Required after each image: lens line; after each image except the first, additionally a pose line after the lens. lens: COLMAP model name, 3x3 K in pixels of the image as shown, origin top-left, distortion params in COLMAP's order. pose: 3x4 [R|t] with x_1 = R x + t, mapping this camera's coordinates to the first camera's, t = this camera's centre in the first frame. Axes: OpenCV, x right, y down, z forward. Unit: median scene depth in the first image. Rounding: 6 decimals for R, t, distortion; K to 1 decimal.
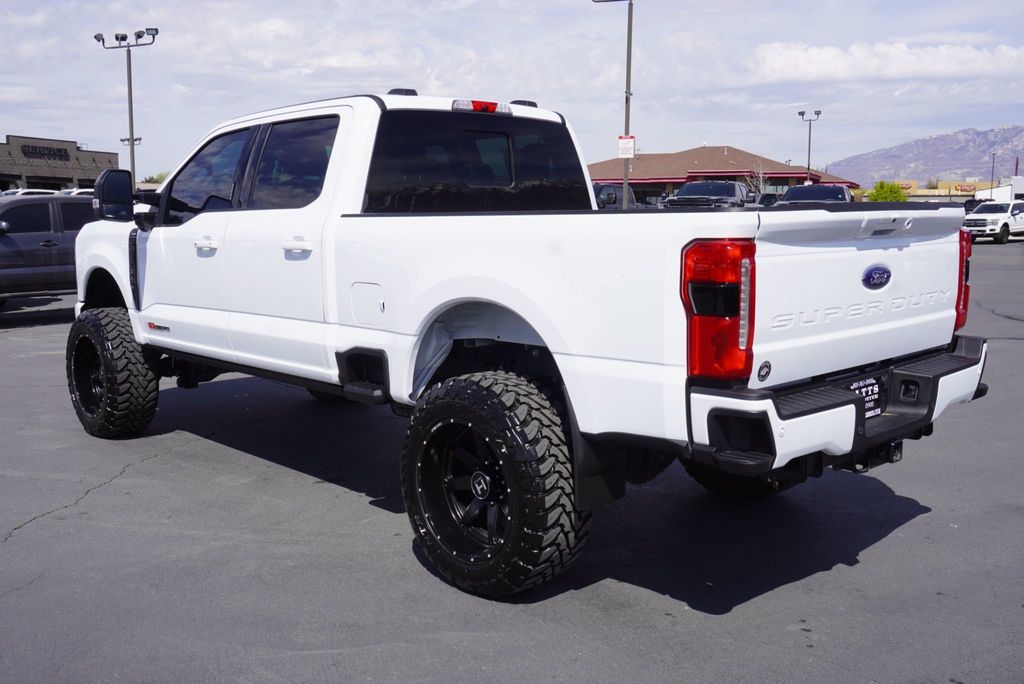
lens RADIAL K [[987.2, 0, 482.8], [0, 987.2, 338.7], [0, 0, 1]] dist [0.051378, 0.000000]
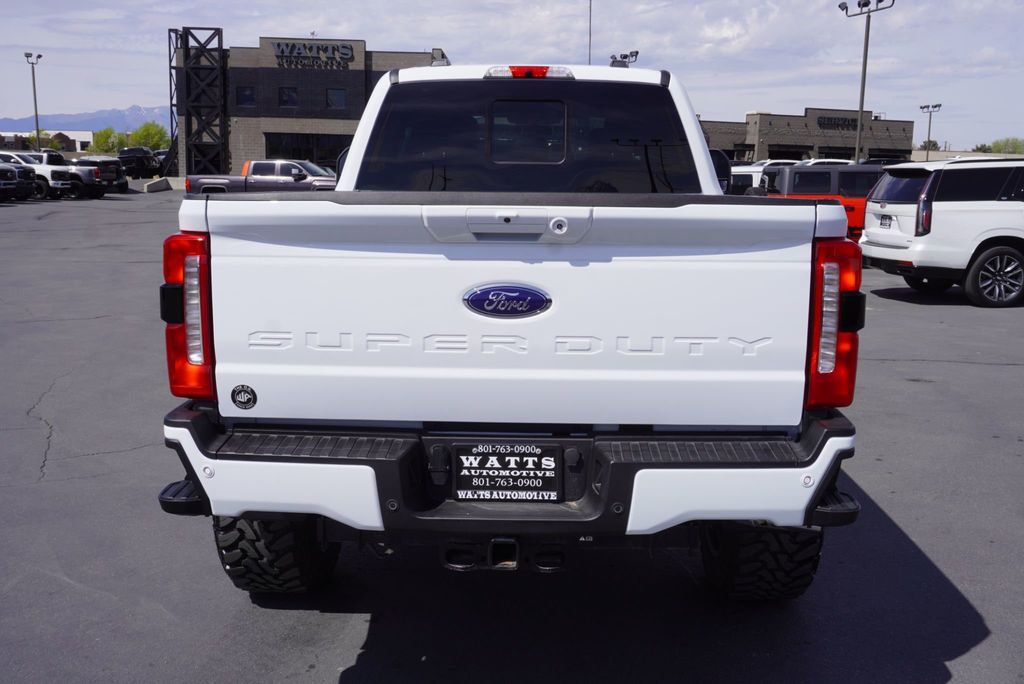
lens RADIAL K [[987.2, 0, 516.4], [0, 987.2, 332.4], [0, 0, 1]] dist [0.051378, 0.000000]
pose [[0.701704, 0.125177, -0.701386, 0.583440], [-0.107900, 0.991761, 0.069051, -0.058121], [0.704250, 0.027226, 0.709429, 0.338151]]
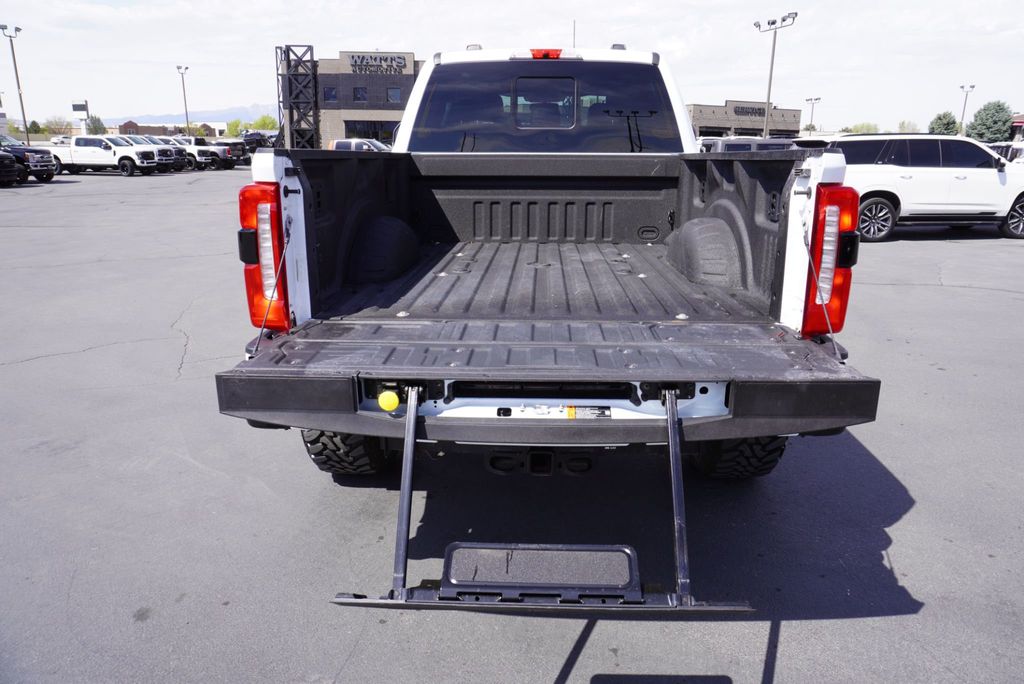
lens RADIAL K [[677.2, 0, 510.6], [0, 677.2, 325.4], [0, 0, 1]] dist [-0.033679, 0.028745]
pose [[0.691835, 0.188613, -0.696986, 0.499668], [-0.100728, 0.981052, 0.165502, -0.054271], [0.714996, -0.044294, 0.697724, 0.399651]]
